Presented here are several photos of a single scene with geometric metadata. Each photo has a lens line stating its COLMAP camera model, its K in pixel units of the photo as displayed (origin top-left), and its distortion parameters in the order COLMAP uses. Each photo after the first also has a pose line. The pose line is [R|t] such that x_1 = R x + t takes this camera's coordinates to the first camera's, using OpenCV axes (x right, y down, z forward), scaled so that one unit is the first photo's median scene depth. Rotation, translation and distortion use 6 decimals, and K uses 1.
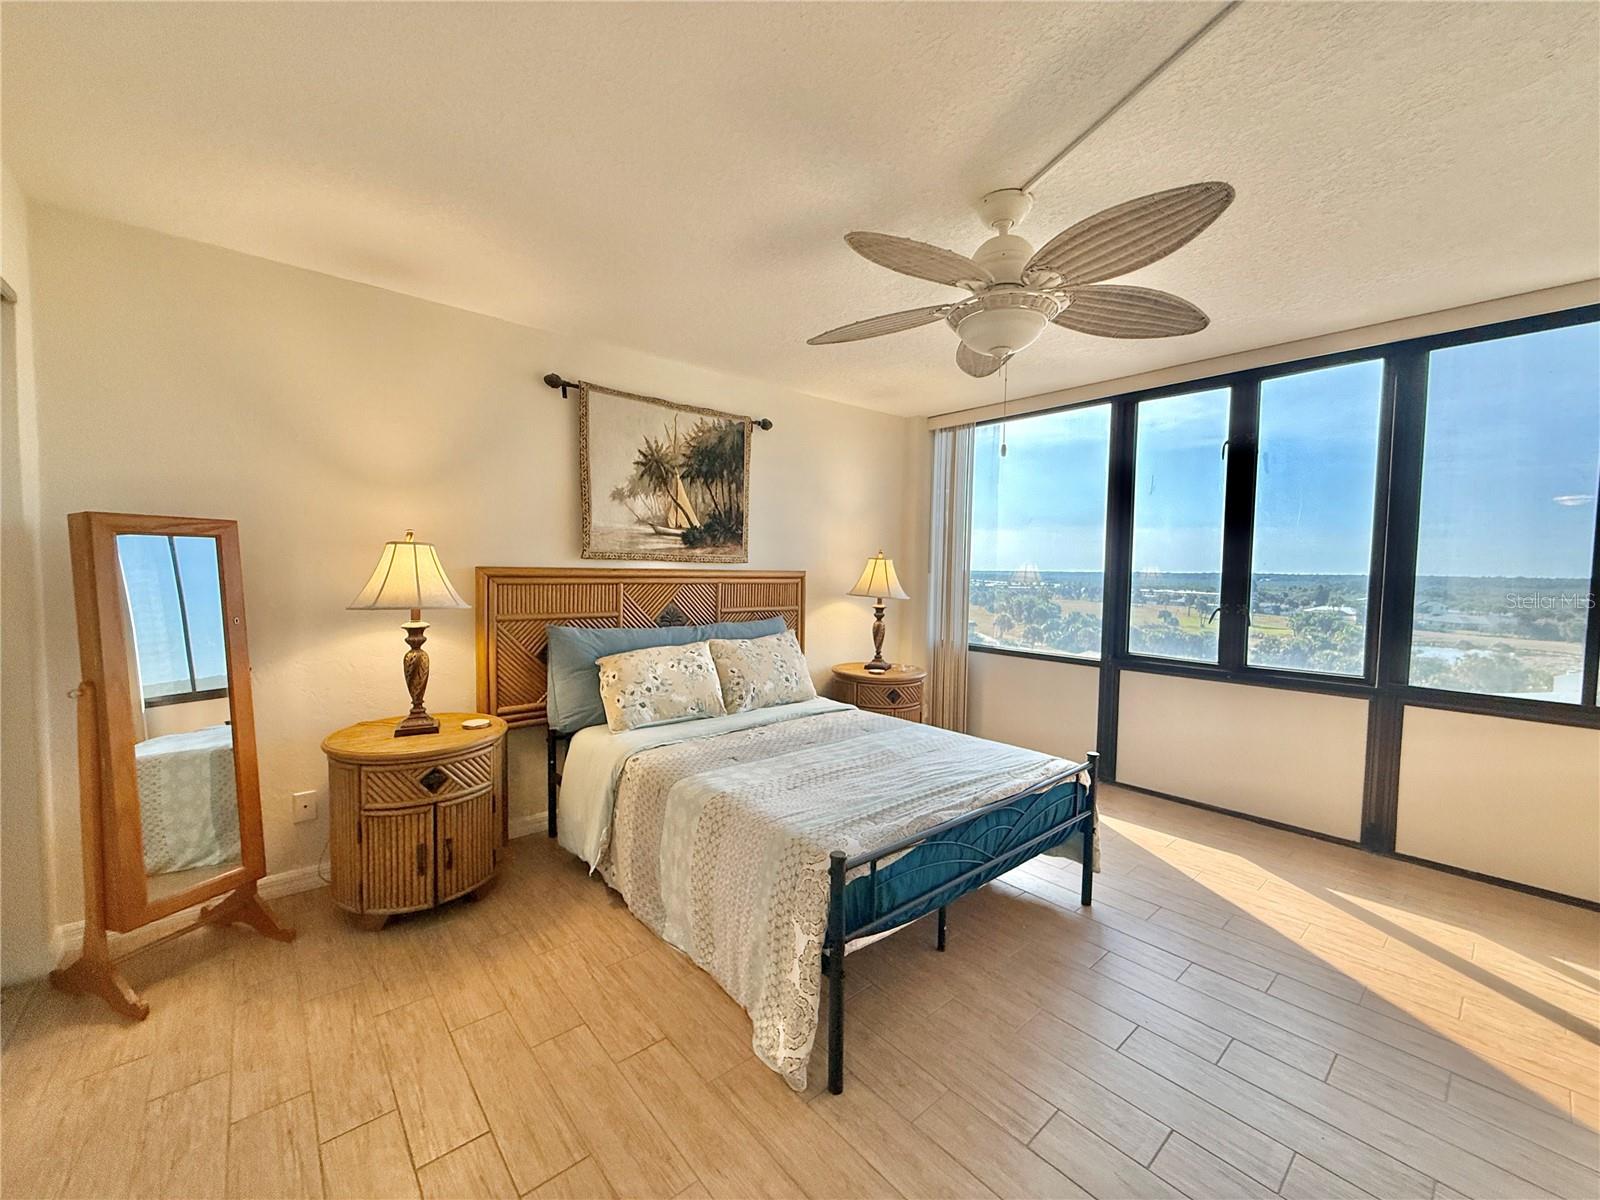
lens RADIAL K [[650.6, 0, 785.4], [0, 650.6, 601.6], [0, 0, 1]] dist [-0.000381, 0.000322]
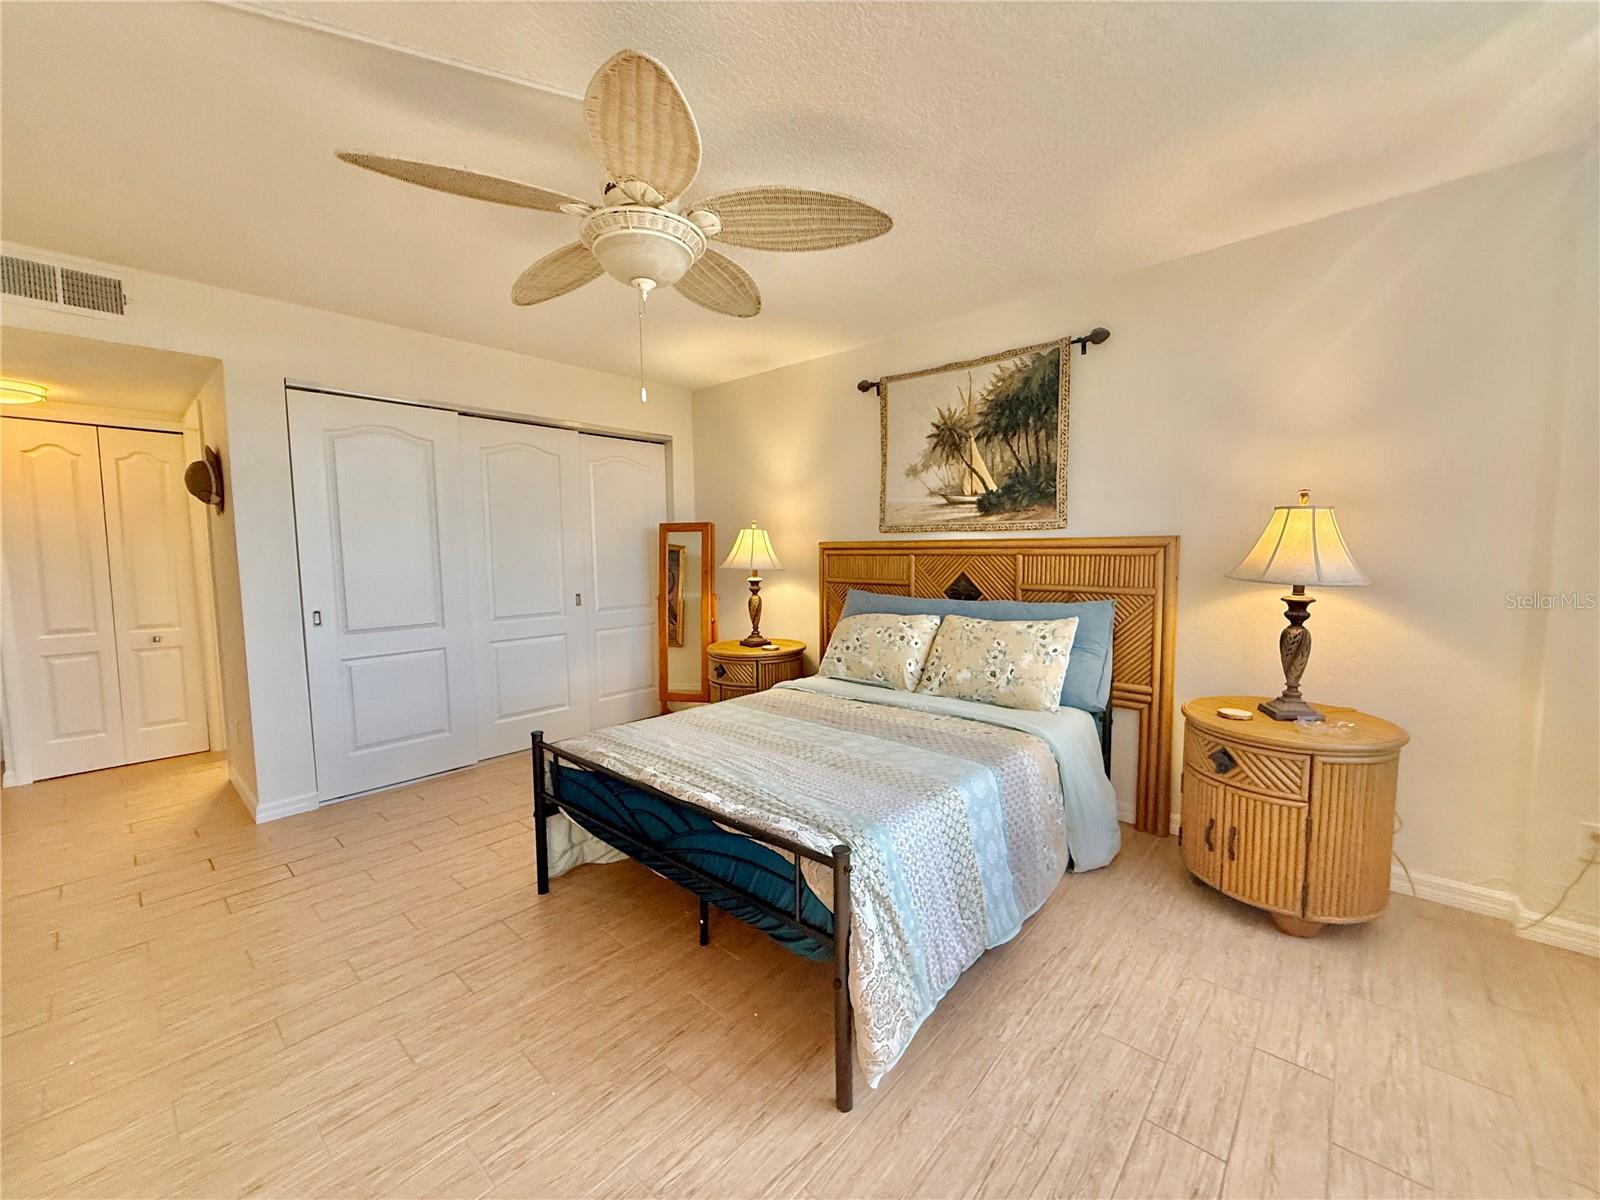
lens RADIAL K [[650.6, 0, 789.6], [0, 650.6, 605.5], [0, 0, 1]] dist [-0.000381, 0.000322]
pose [[0.111199, 0.081863, -0.990421, 0.756516], [-0.026054, 0.996499, 0.079440, -0.022577], [0.993457, 0.016970, 0.112942, 0.645826]]
